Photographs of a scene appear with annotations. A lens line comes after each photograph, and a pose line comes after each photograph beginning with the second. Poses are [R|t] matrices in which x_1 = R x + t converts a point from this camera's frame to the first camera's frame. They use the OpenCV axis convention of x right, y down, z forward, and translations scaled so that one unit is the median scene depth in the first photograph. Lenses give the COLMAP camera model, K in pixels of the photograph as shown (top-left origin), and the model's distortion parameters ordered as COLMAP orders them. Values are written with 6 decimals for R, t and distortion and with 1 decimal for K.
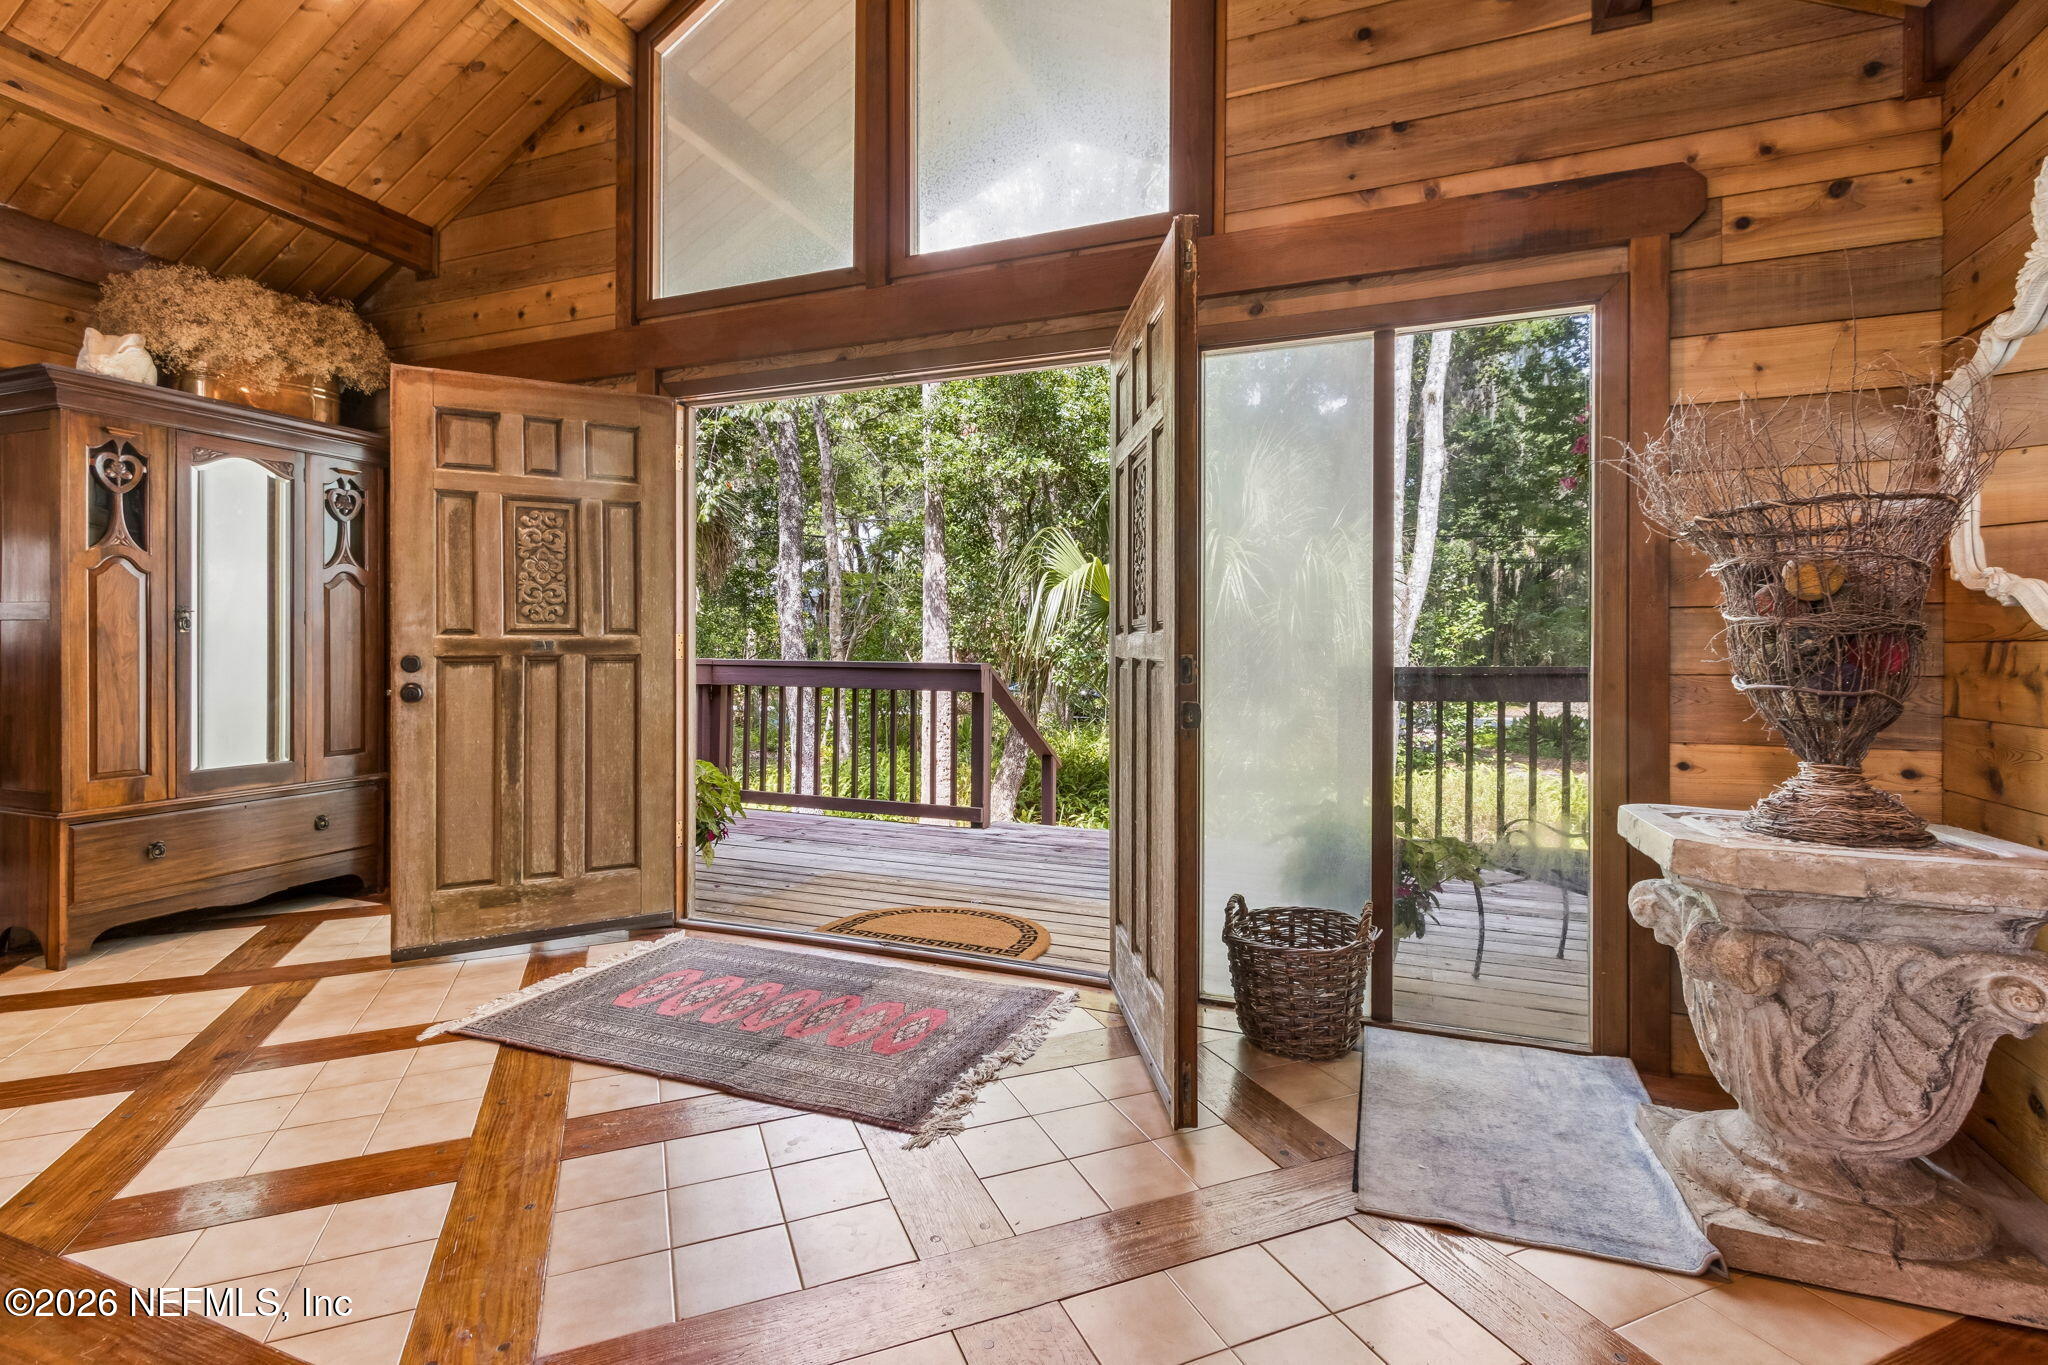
lens RADIAL K [[954.4, 0, 1031.2], [0, 954.4, 661.7], [0, 0, 1]] dist [0.001413, -0.000833]
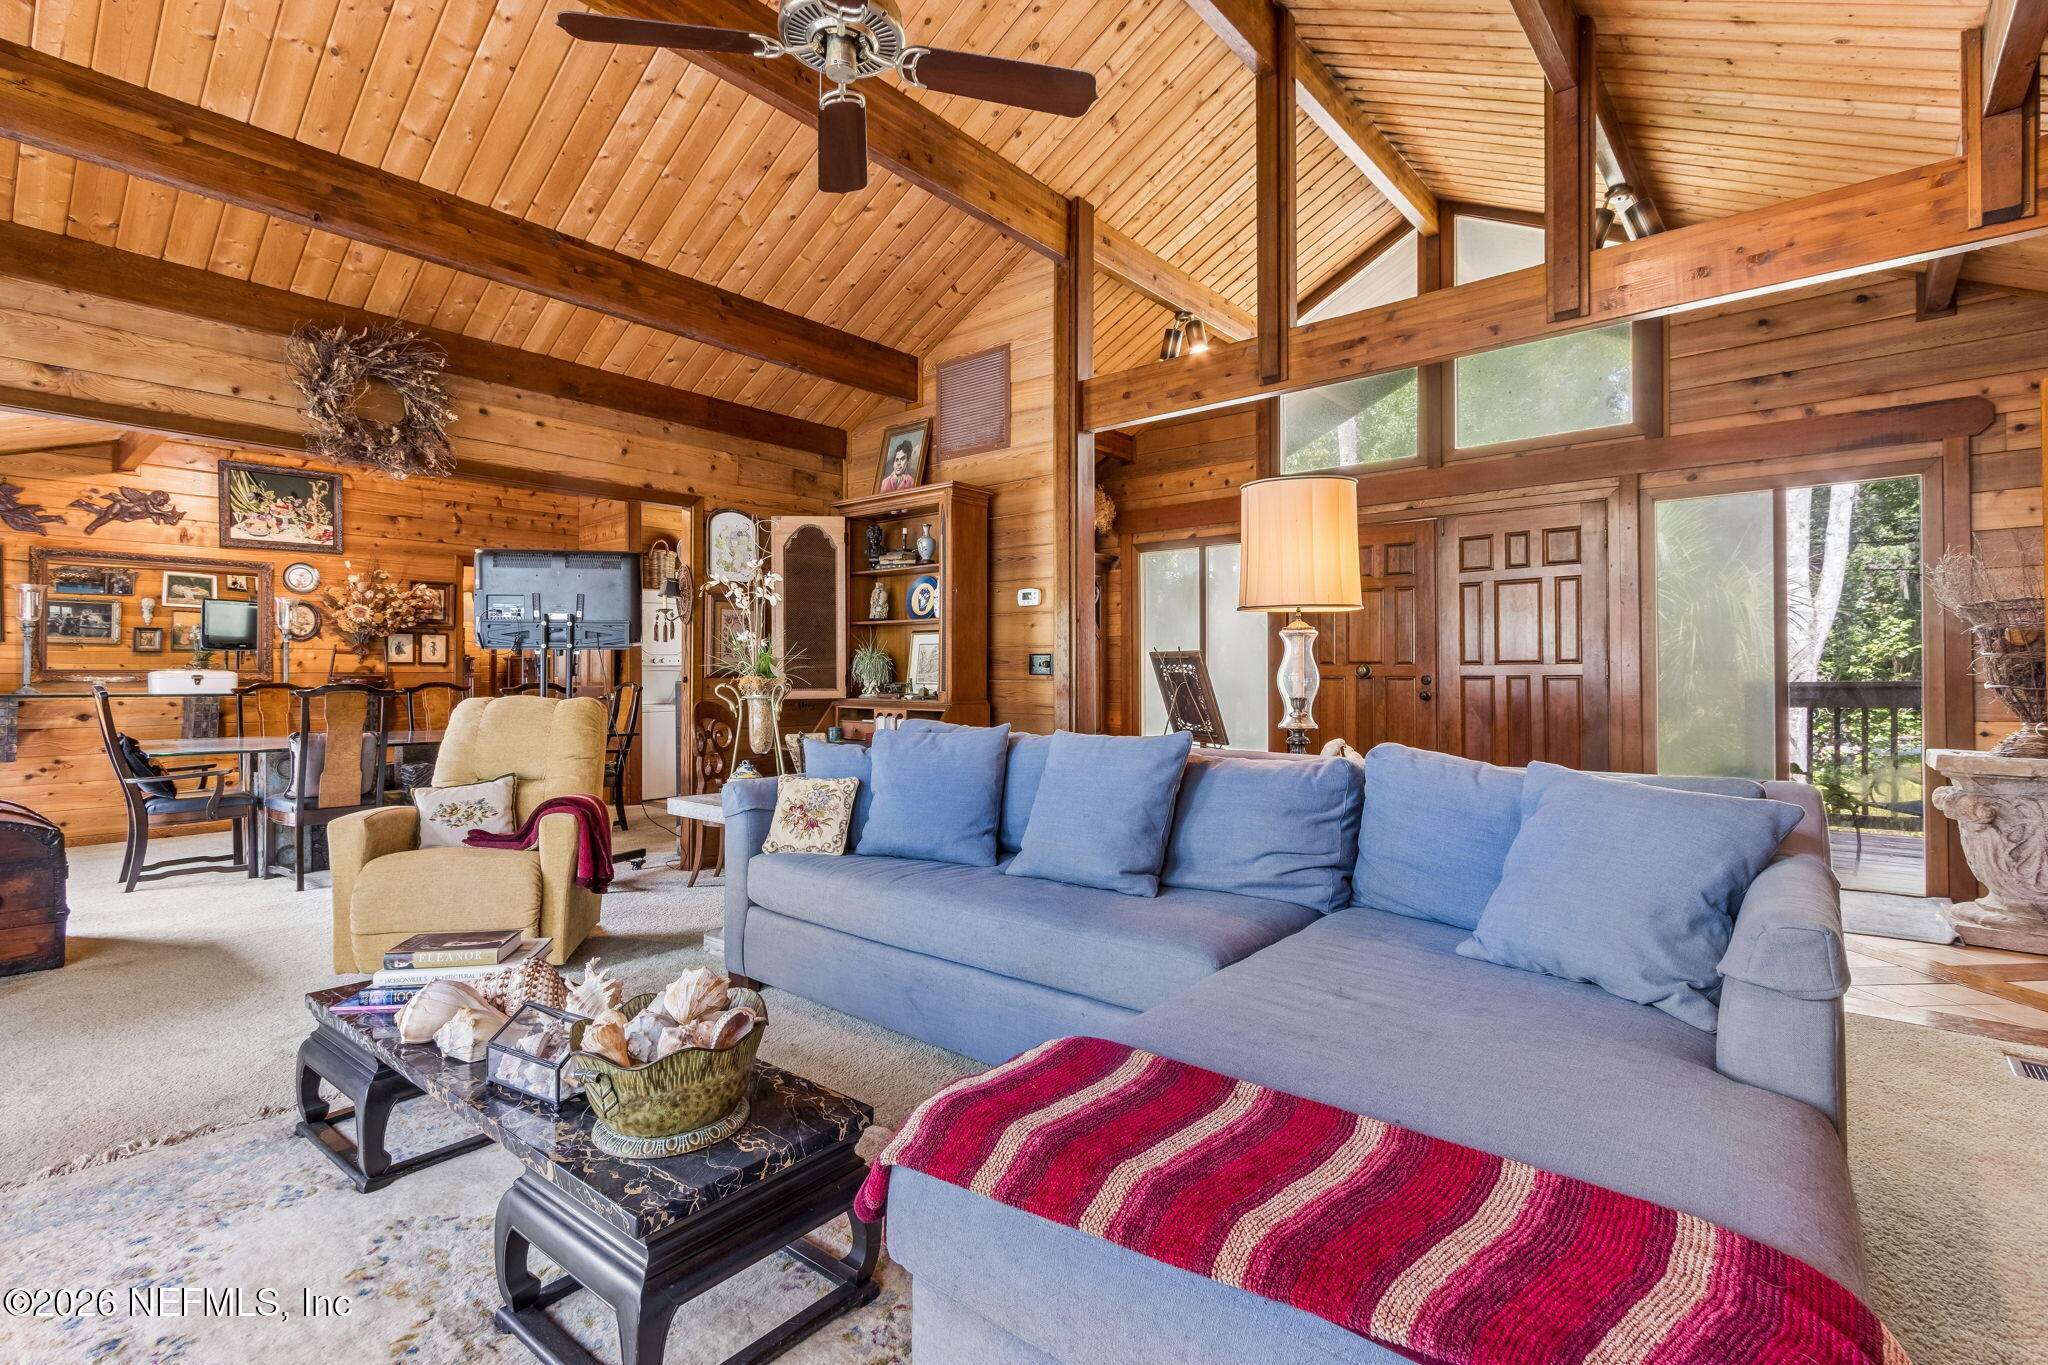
lens RADIAL K [[954.4, 0, 1026.7], [0, 954.4, 672.4], [0, 0, 1]] dist [0.001413, -0.000833]
pose [[0.947896, -0.010271, -0.318414, -0.422920], [0.006220, 0.999886, -0.013737, 0.007424], [0.318519, 0.011040, 0.947852, -1.206582]]
